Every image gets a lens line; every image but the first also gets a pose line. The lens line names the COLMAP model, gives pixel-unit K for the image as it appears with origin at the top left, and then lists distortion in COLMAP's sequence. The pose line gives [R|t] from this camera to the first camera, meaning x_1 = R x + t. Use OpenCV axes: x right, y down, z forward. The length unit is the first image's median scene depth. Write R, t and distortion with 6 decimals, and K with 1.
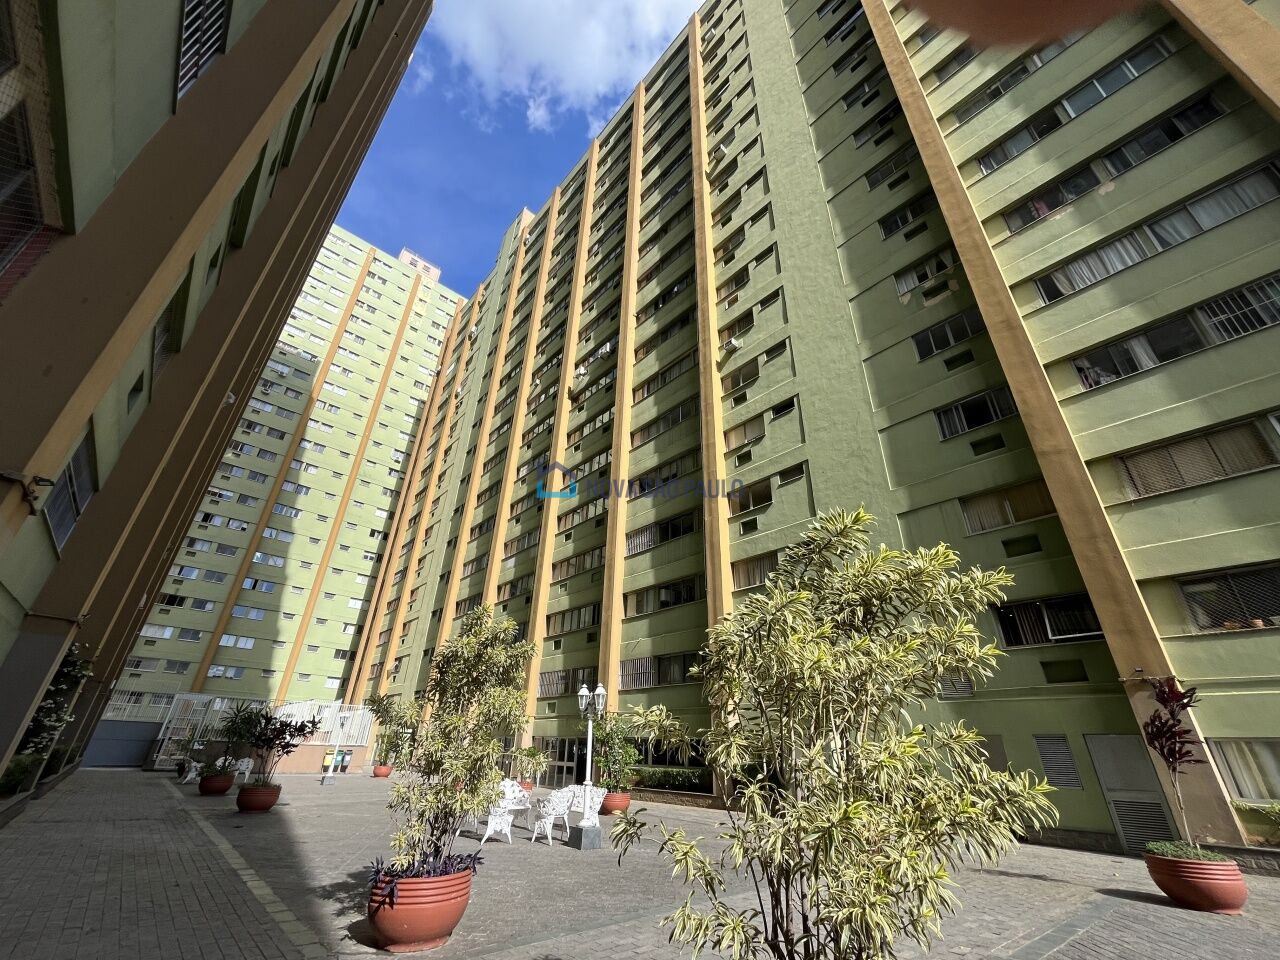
lens RADIAL K [[515.8, 0, 635.7], [0, 515.8, 476.8], [0, 0, 1]] dist [-0.003211, -0.000121]
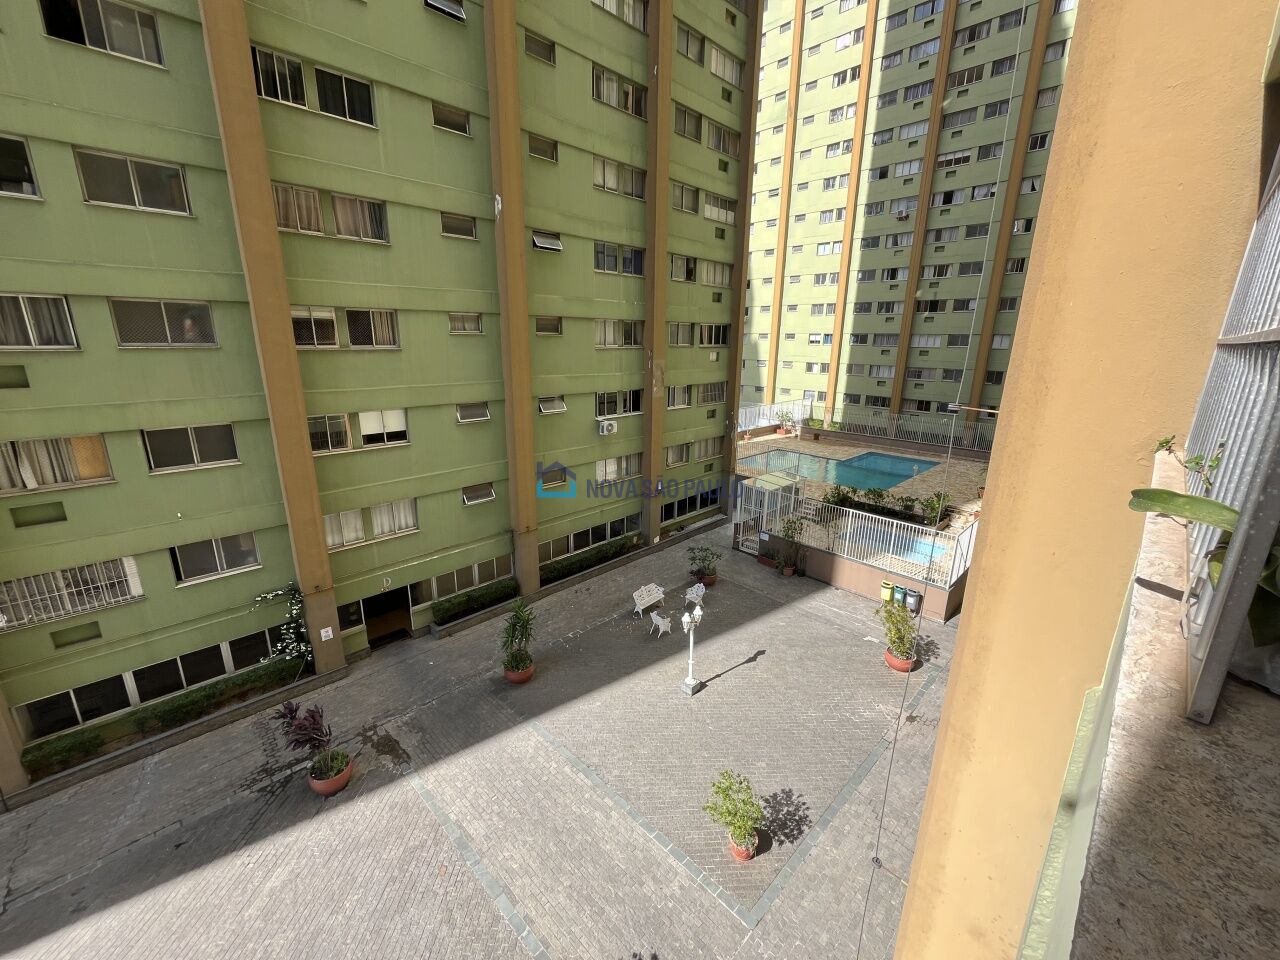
lens RADIAL K [[515.8, 0, 637.3], [0, 515.8, 479.0], [0, 0, 1]] dist [-0.003211, -0.000121]
pose [[0.048387, 0.232720, -0.971339, 0.044876], [0.460429, 0.857796, 0.228453, 0.083125], [0.886377, -0.458287, -0.065645, 0.716800]]
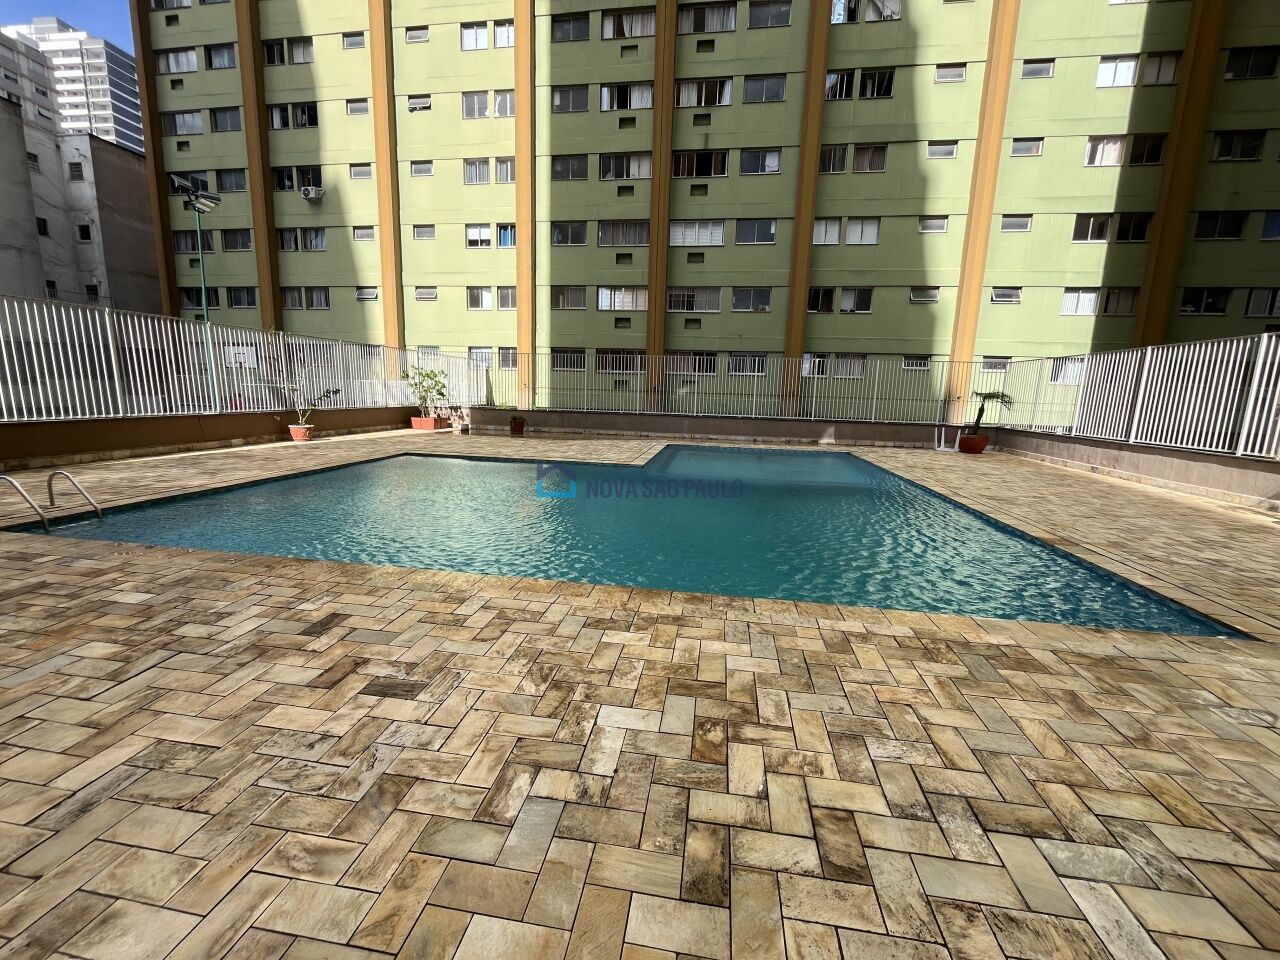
lens RADIAL K [[515.8, 0, 639.1], [0, 515.8, 479.3], [0, 0, 1]] dist [-0.003211, -0.000121]
pose [[0.631370, 0.115574, -0.766821, -0.864498], [0.356399, 0.834970, 0.419291, 0.412215], [0.688732, -0.538022, 0.485985, 0.913787]]
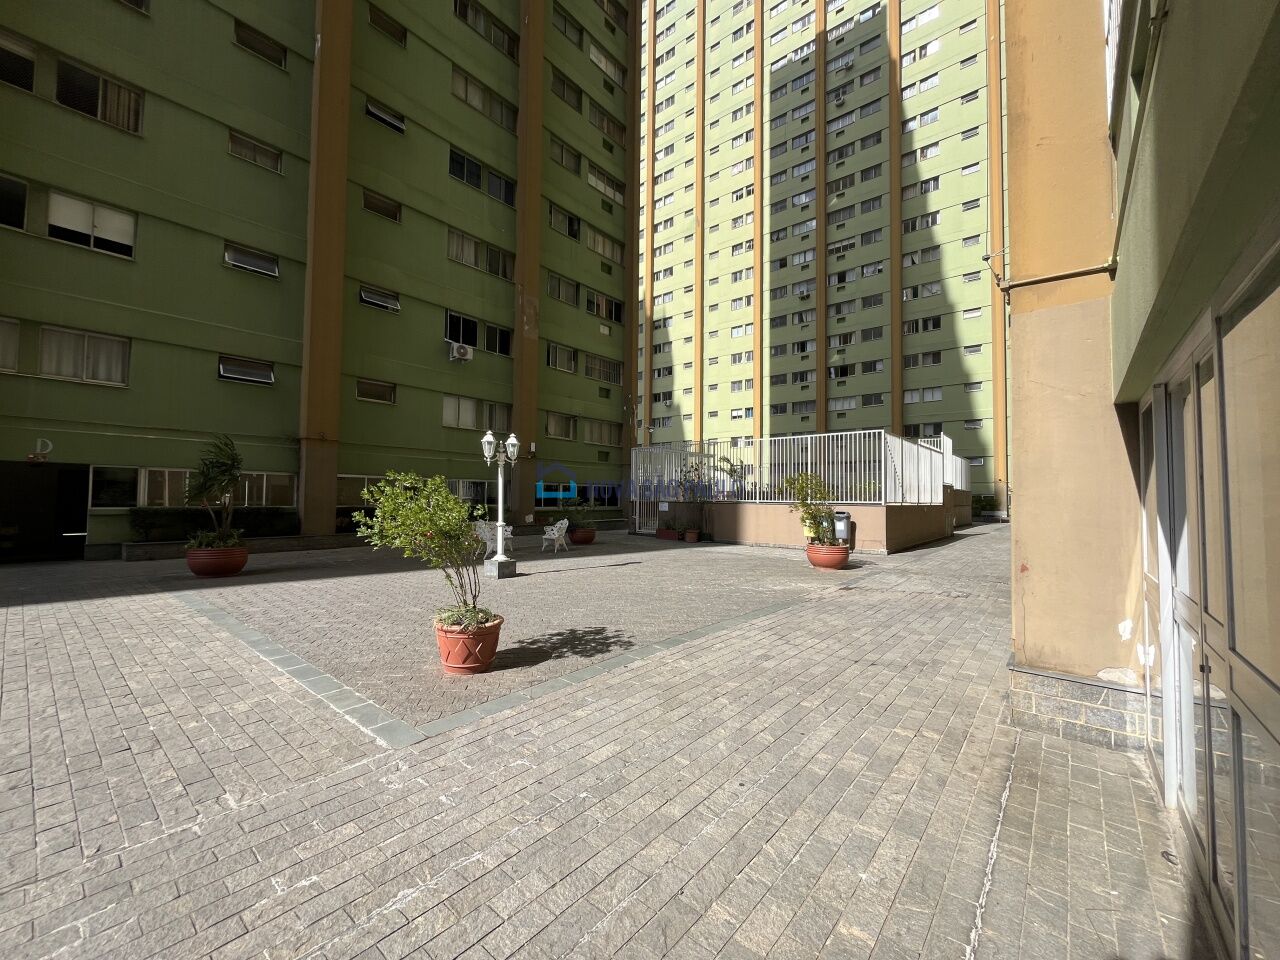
lens RADIAL K [[515.8, 0, 637.4], [0, 515.8, 479.5], [0, 0, 1]] dist [-0.003211, -0.000121]
pose [[0.141632, -0.065158, -0.987773, -0.068260], [0.458559, 0.888636, 0.007132, 0.371928], [0.877305, -0.453962, 0.155737, 0.686916]]
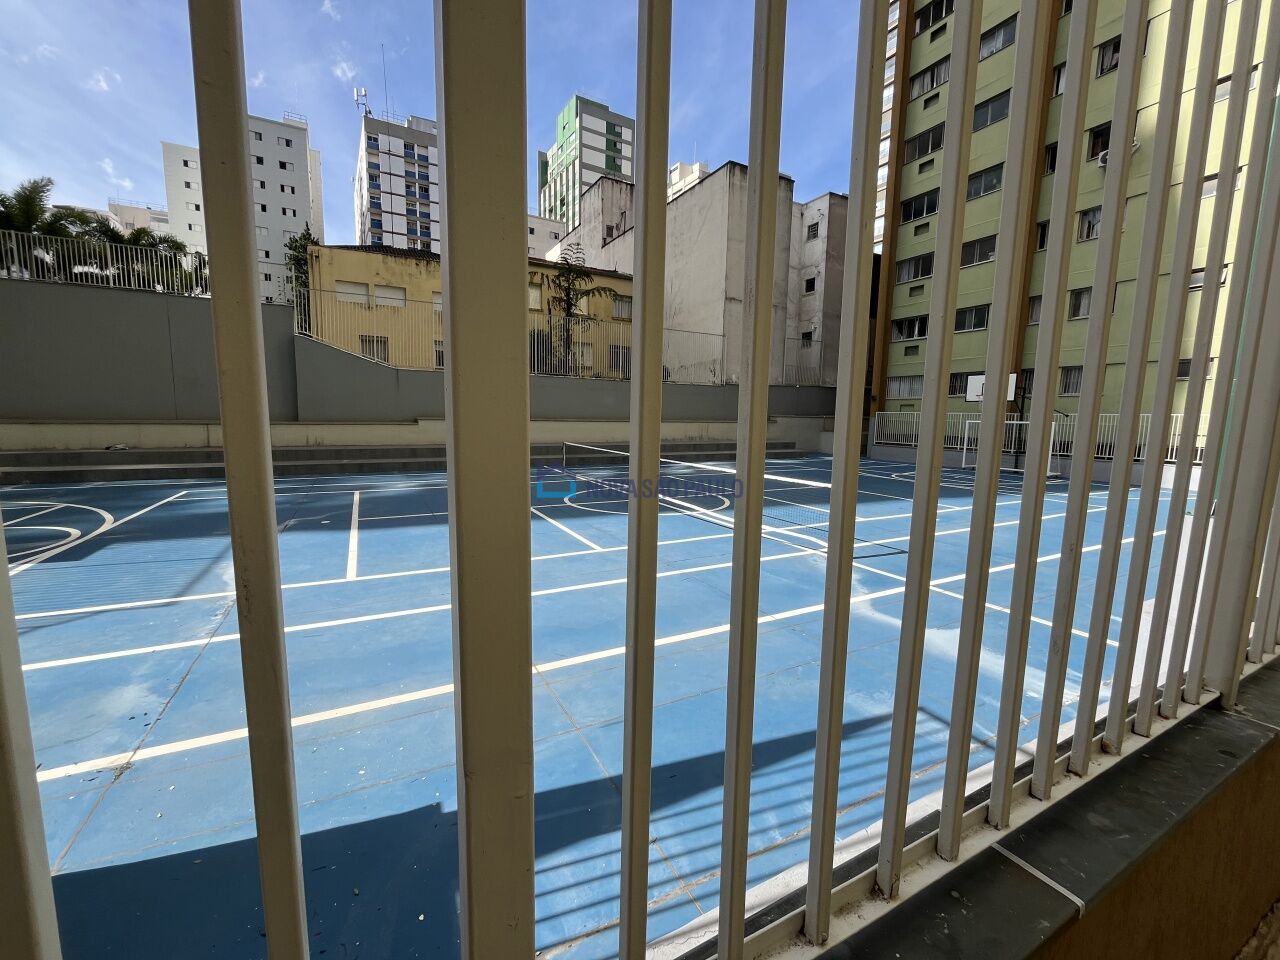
lens RADIAL K [[515.8, 0, 640.5], [0, 515.8, 480.3], [0, 0, 1]] dist [-0.003211, -0.000121]
pose [[-0.236543, 0.086591, -0.967755, -1.140831], [0.435338, 0.899895, -0.025888, 0.305196], [0.868636, -0.427425, -0.250560, 0.720434]]
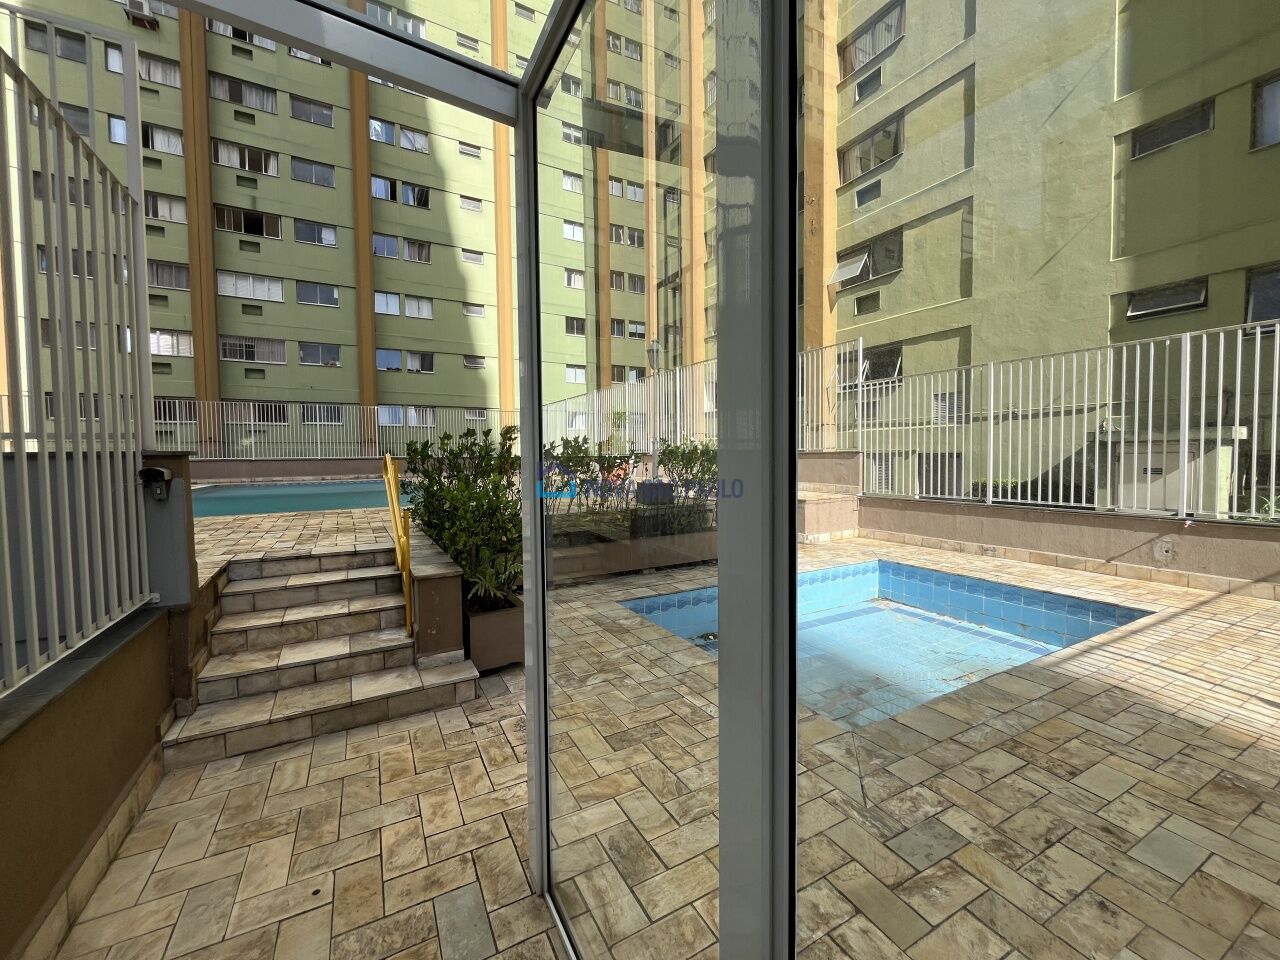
lens RADIAL K [[515.8, 0, 636.1], [0, 515.8, 477.4], [0, 0, 1]] dist [-0.003211, -0.000121]
pose [[0.976711, -0.036390, -0.211449, -0.725863], [0.137805, 0.861764, 0.488233, 0.408328], [0.164453, -0.506002, 0.846710, 0.839472]]
